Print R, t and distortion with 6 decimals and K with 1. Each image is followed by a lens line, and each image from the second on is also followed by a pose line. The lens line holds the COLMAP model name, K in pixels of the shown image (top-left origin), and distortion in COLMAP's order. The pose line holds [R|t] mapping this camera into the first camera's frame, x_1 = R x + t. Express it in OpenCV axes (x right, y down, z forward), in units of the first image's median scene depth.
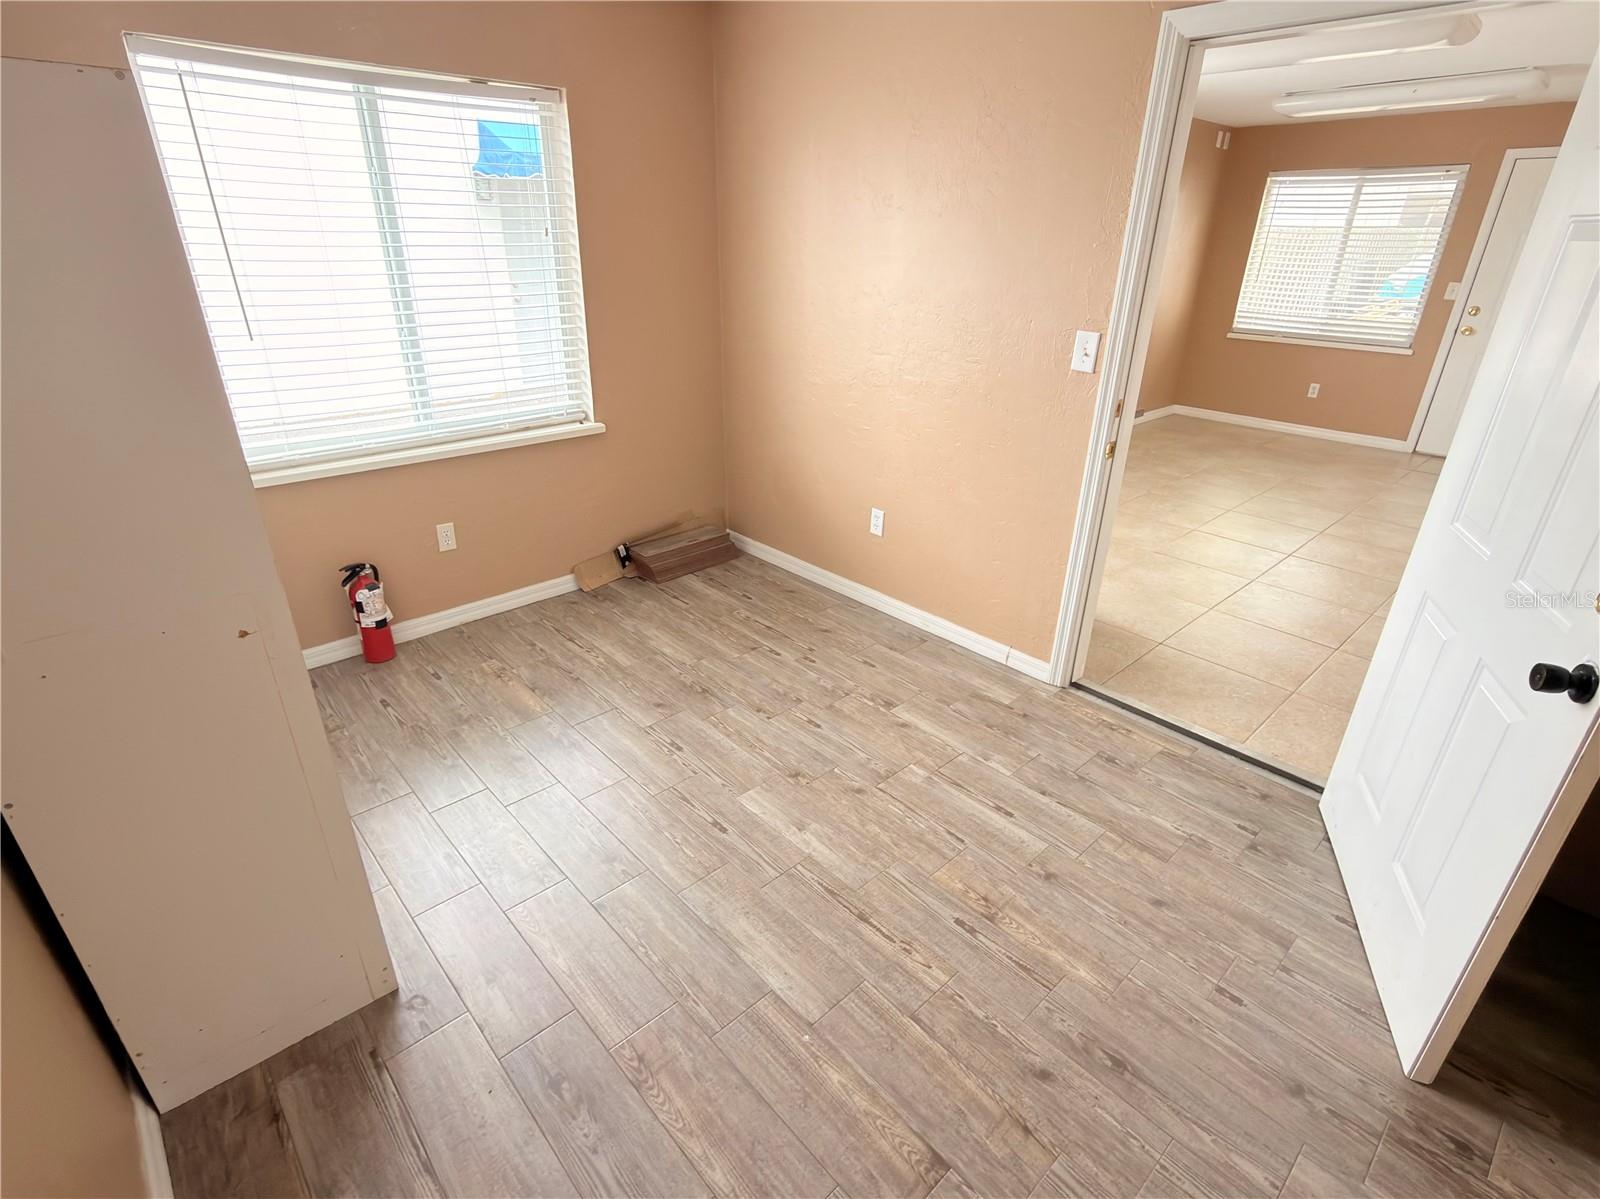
lens RADIAL K [[785.2, 0, 805.9], [0, 785.2, 599.4], [0, 0, 1]] dist [-0.001426, -0.000673]
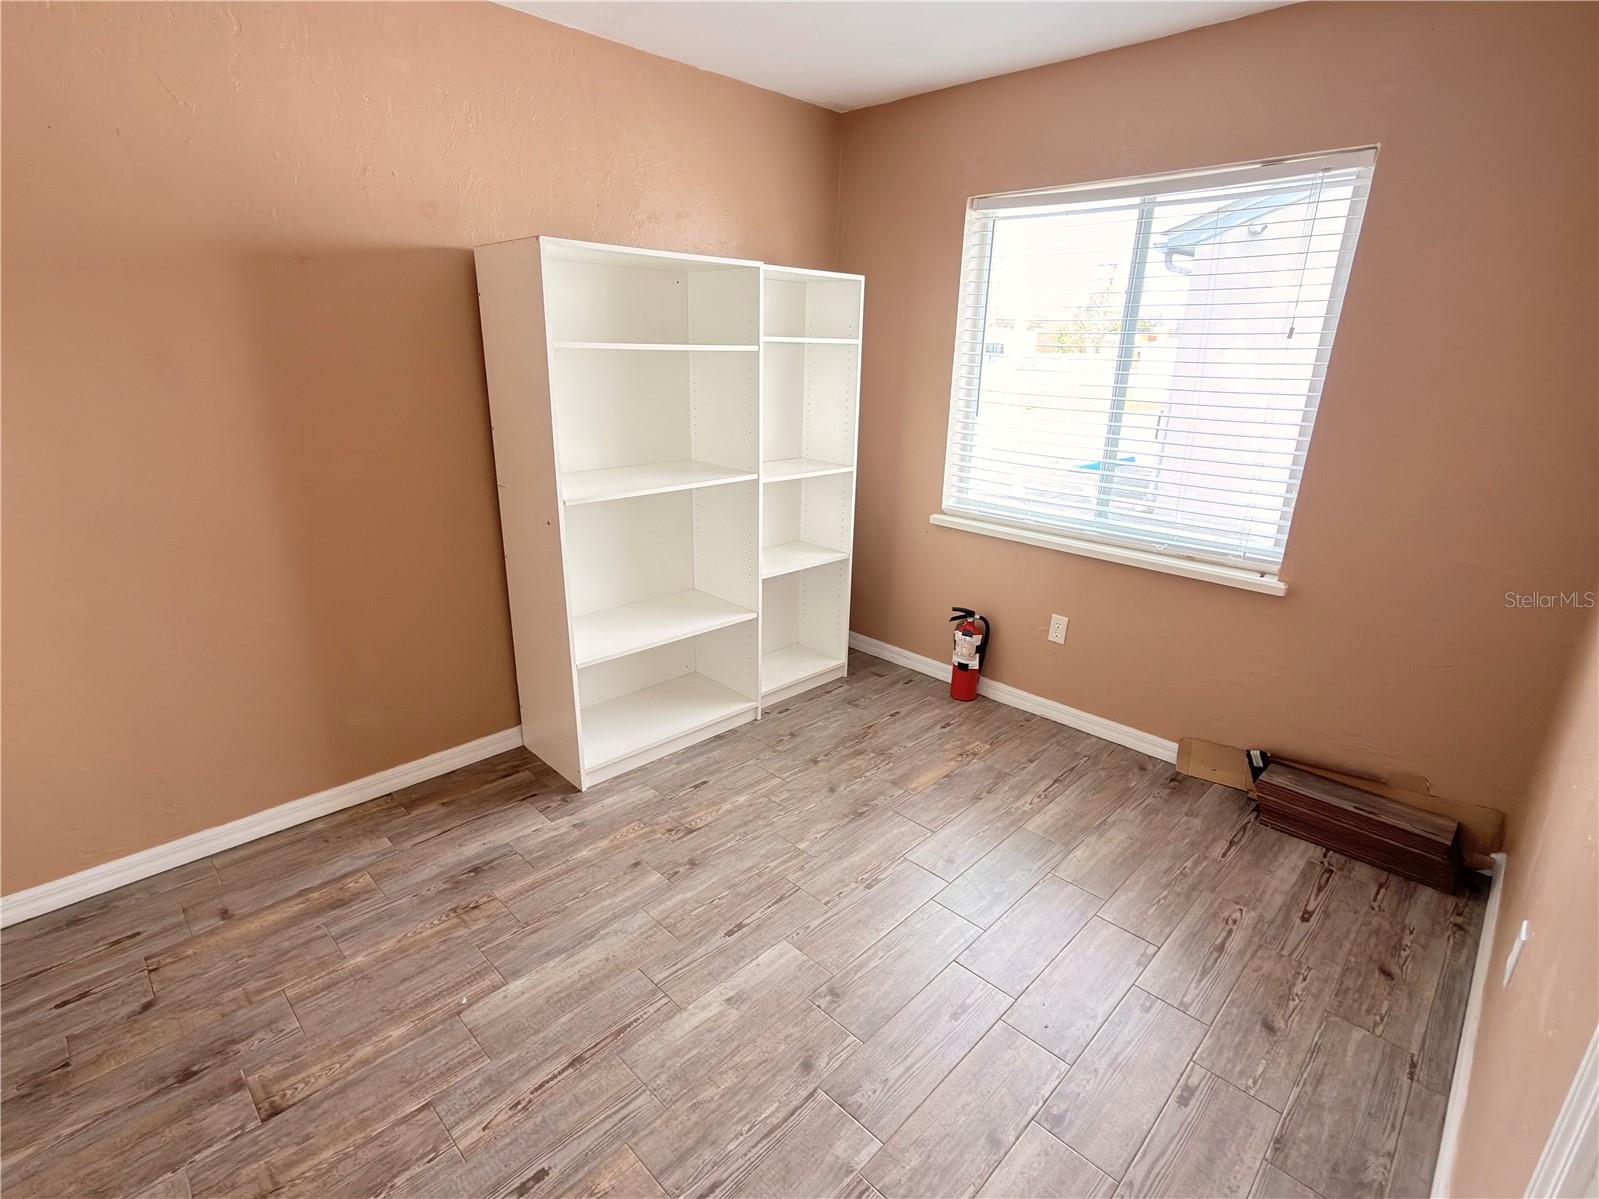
lens RADIAL K [[784.8, 0, 804.3], [0, 784.8, 603.1], [0, 0, 1]] dist [-0.001426, -0.000673]
pose [[0.043766, 0.299813, -0.952994, 0.584713], [-0.444170, 0.860284, 0.250248, -0.271505], [0.894873, 0.412339, 0.170819, 0.682534]]
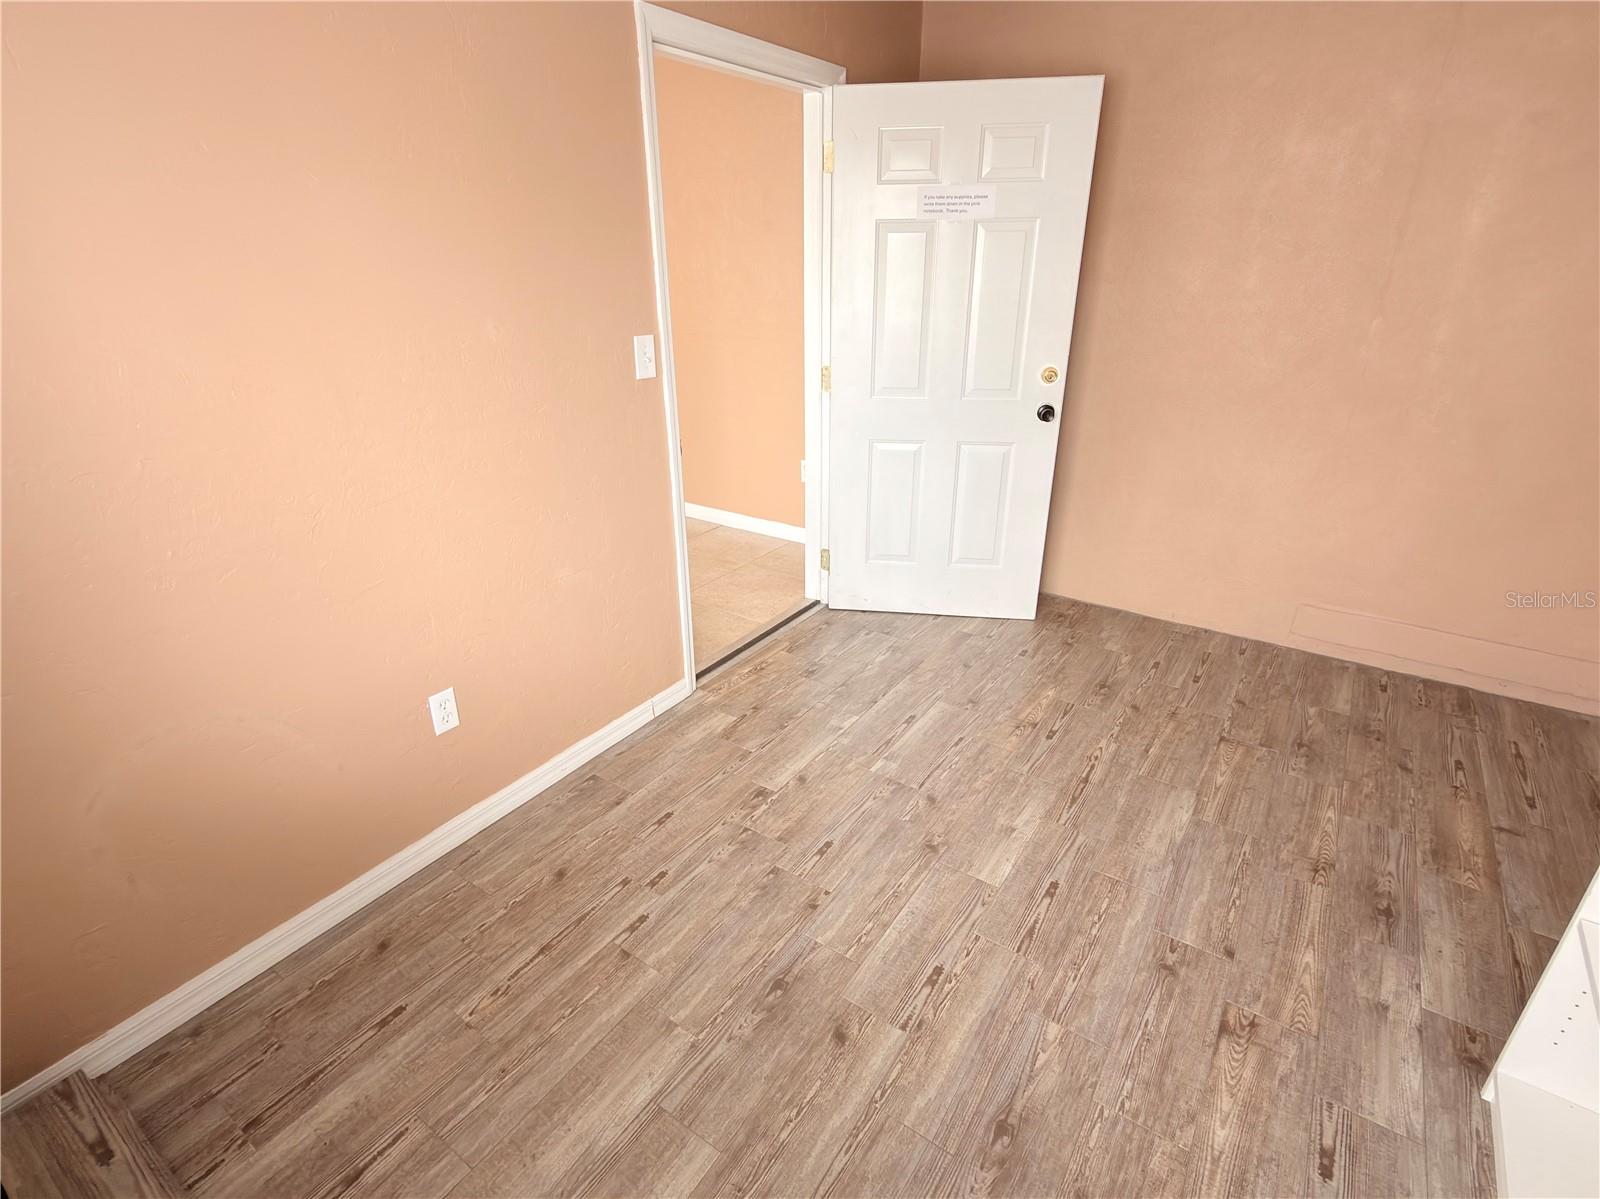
lens RADIAL K [[785.2, 0, 796.9], [0, 785.2, 594.2], [0, 0, 1]] dist [-0.001426, -0.000673]
pose [[-0.206665, -0.405007, 0.890651, -0.636403], [0.422139, 0.784306, 0.454601, -0.450016], [-0.882660, 0.469929, 0.008881, 0.980195]]
